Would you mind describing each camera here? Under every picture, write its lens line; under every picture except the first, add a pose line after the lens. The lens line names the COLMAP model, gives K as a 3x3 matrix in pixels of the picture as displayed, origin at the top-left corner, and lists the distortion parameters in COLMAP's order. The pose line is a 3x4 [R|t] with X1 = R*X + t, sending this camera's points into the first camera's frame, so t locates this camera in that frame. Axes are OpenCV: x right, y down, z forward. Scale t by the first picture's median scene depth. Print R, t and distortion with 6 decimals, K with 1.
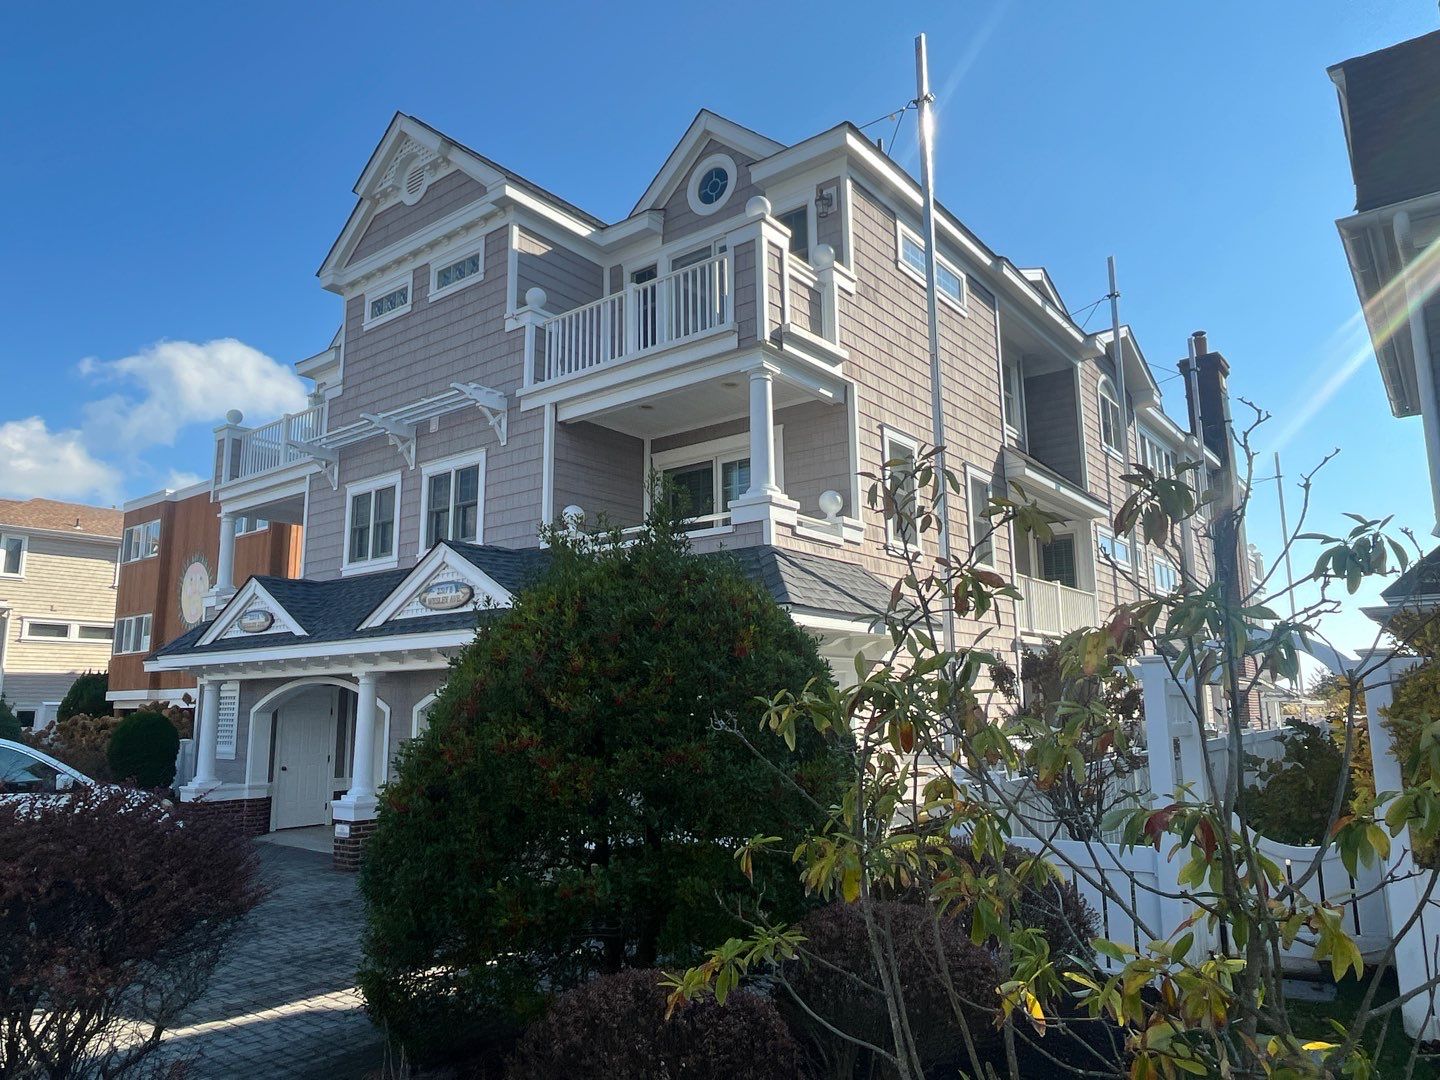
lens RADIAL K [[970.7, 0, 721.6], [0, 970.7, 544.0], [0, 0, 1]] dist [0.000456, -0.003355]
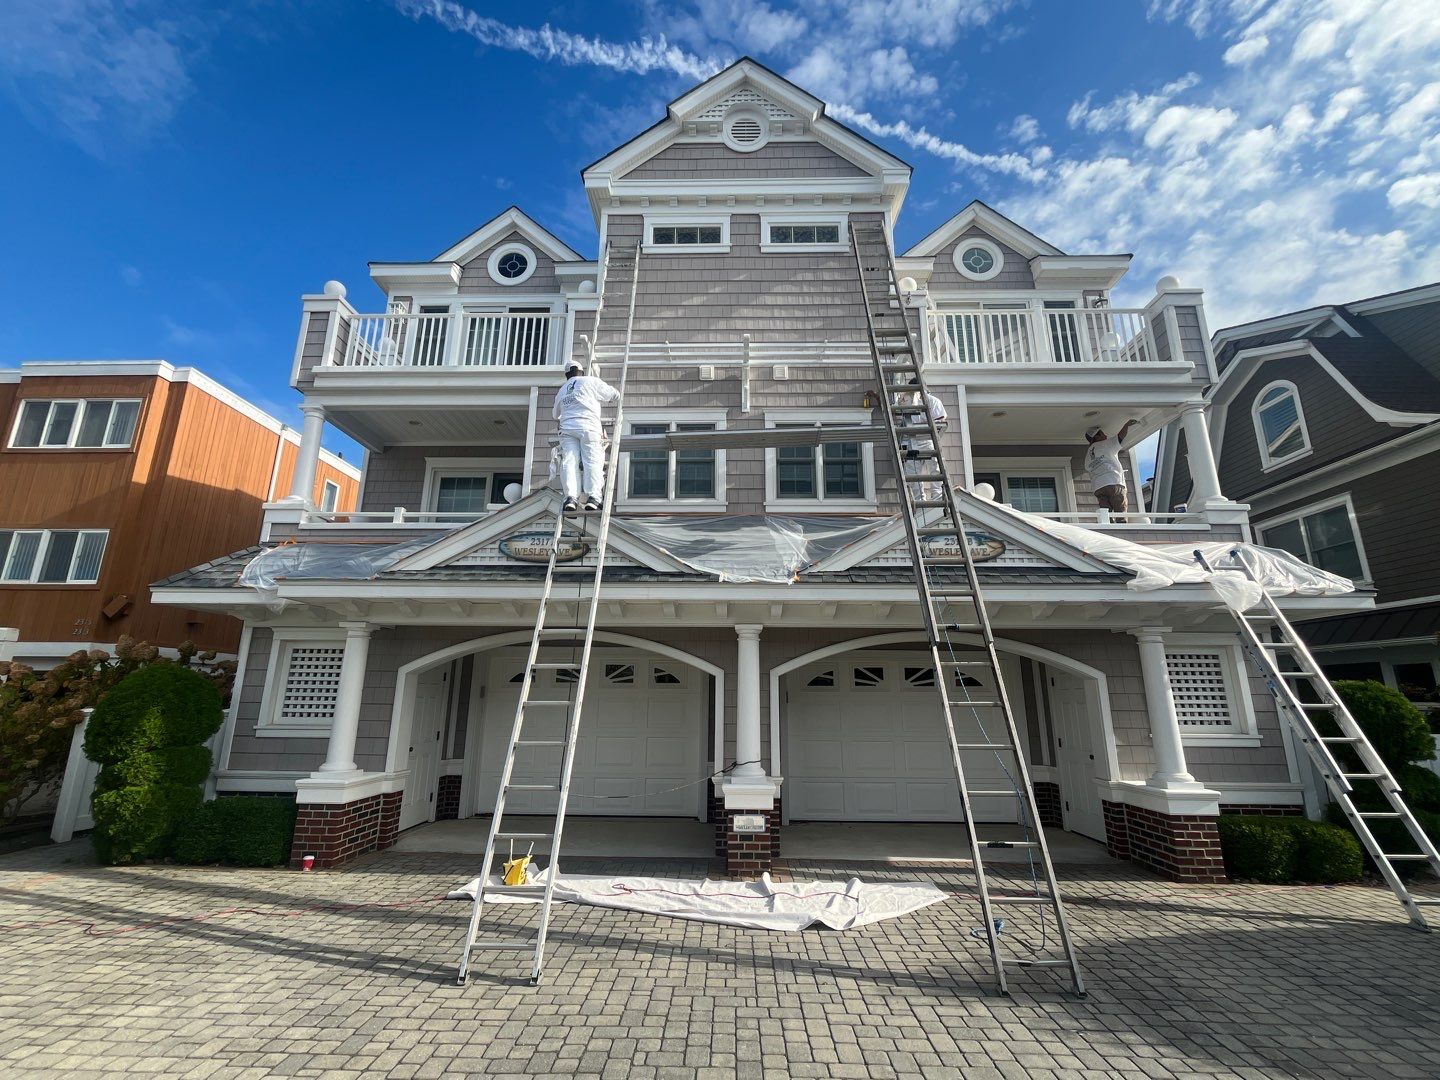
lens RADIAL K [[633.5, 0, 718.1], [0, 633.5, 538.6], [0, 0, 1]] dist [-0.004455, 0.000472]
pose [[0.801047, 0.165360, 0.575308, -0.880130], [-0.118266, 0.985863, -0.118693, 0.154900], [-0.586802, 0.027040, 0.809279, 0.698608]]
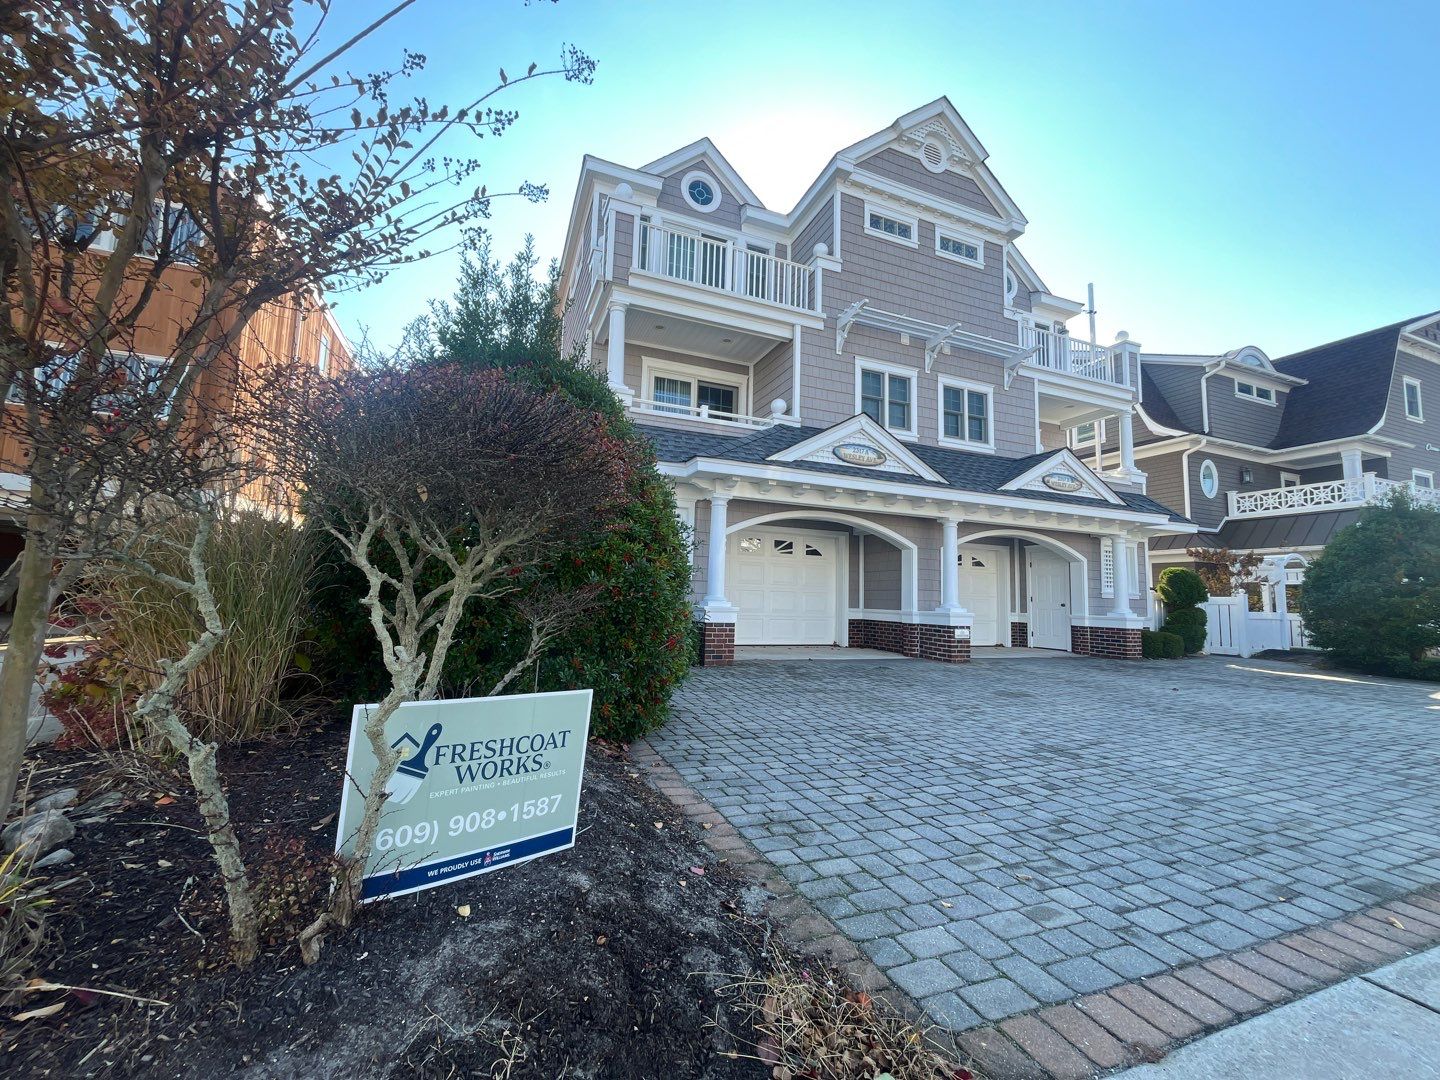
lens RADIAL K [[586.7, 0, 719.2], [0, 586.7, 539.1], [0, 0, 1]] dist [-0.002414, -0.000411]
pose [[0.500489, 0.113882, 0.858220, -1.495785], [-0.181712, 0.983047, -0.024477, 0.292607], [-0.846458, -0.143698, 0.512698, 1.047902]]
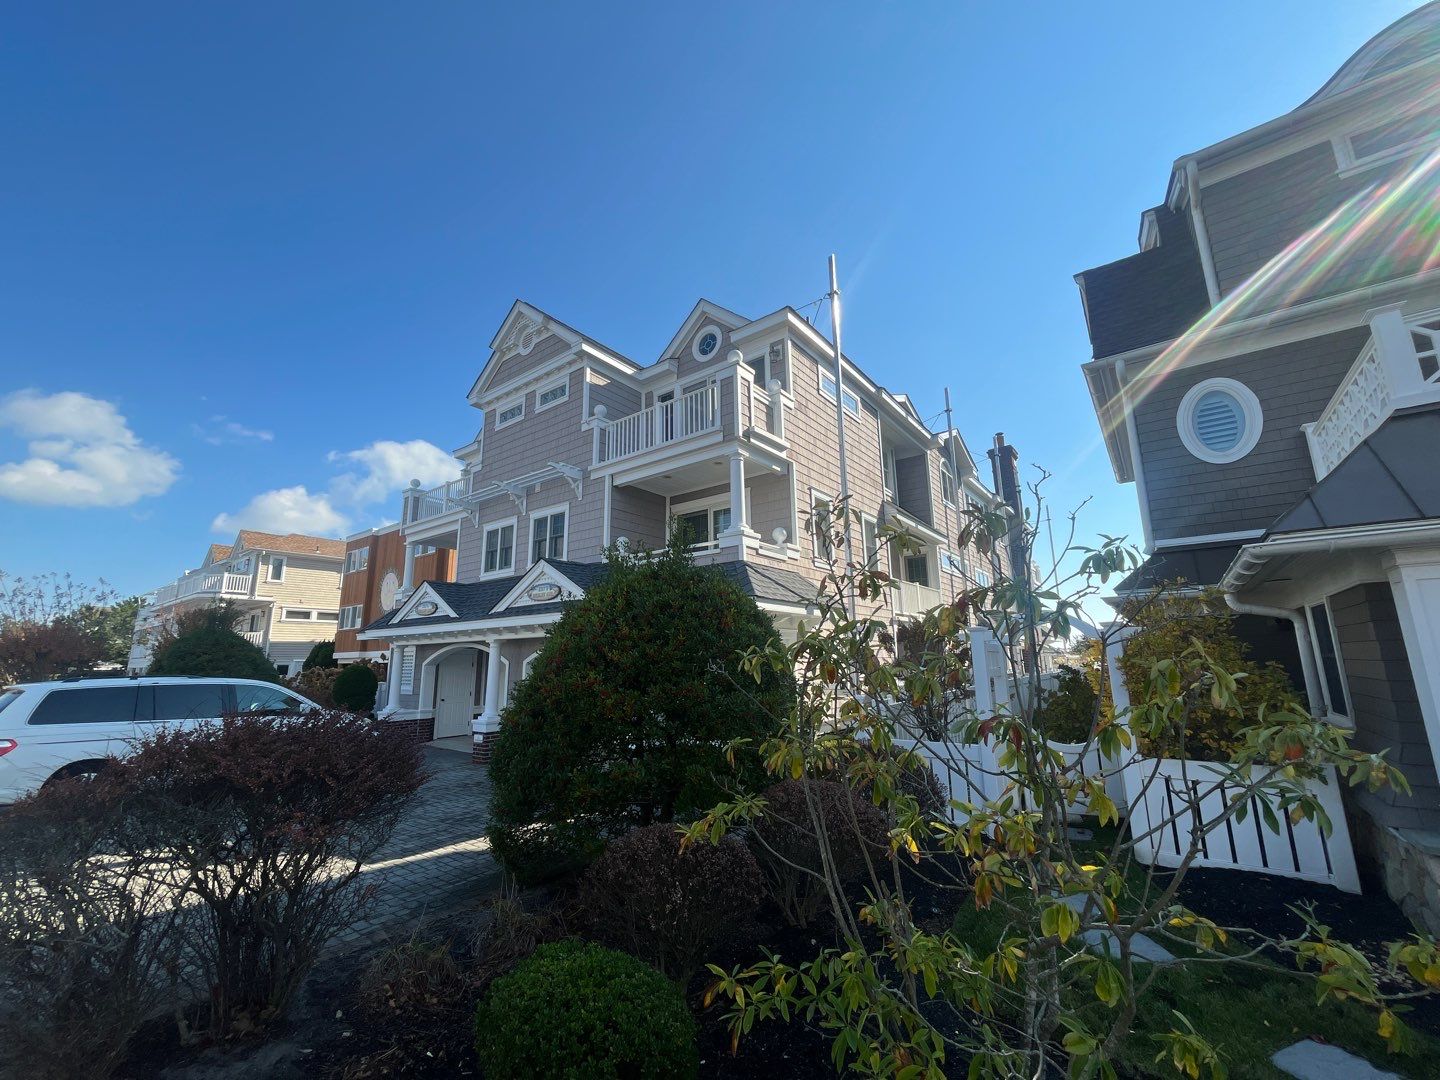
lens RADIAL K [[586.7, 0, 720.8], [0, 586.7, 543.6], [0, 0, 1]] dist [-0.002414, -0.000411]
pose [[0.999899, -0.001334, 0.014119, -0.001263], [0.001806, 0.999438, -0.033463, 0.006582], [-0.014066, 0.033485, 0.999340, 0.012069]]
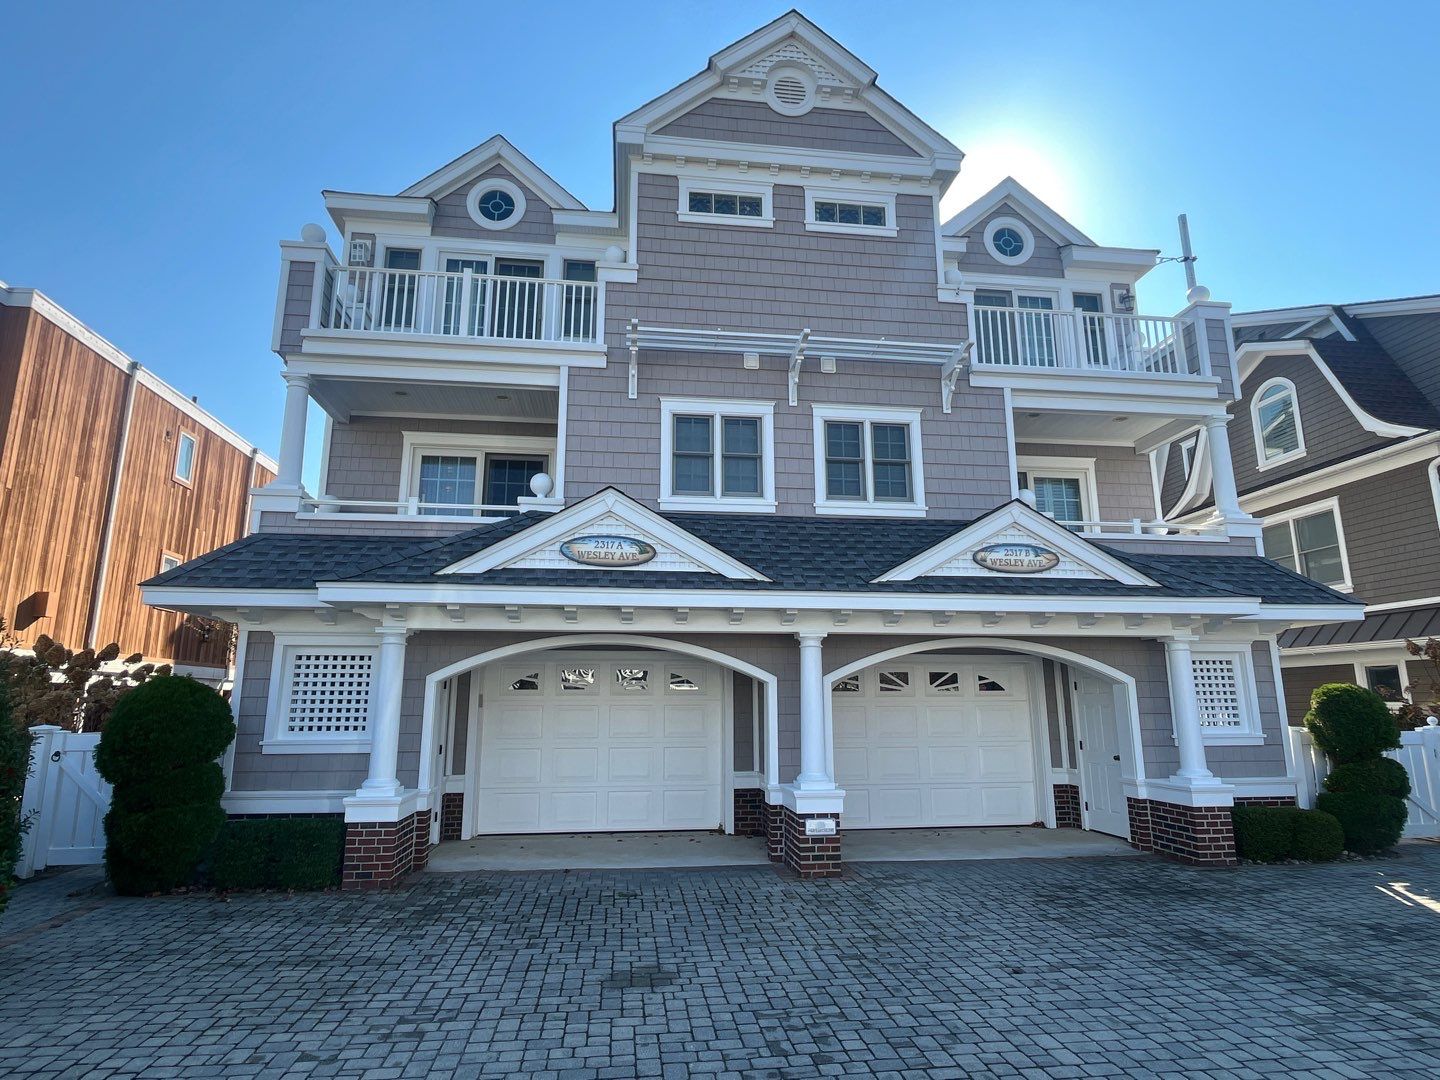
lens RADIAL K [[801.5, 0, 718.5], [0, 801.5, 537.8], [0, 0, 1]] dist [0.000680, -0.005226]
pose [[0.702706, 0.155803, 0.694212, -1.121665], [-0.126153, 0.987553, -0.093941, 0.155610], [-0.700207, -0.021564, 0.713614, 0.695853]]
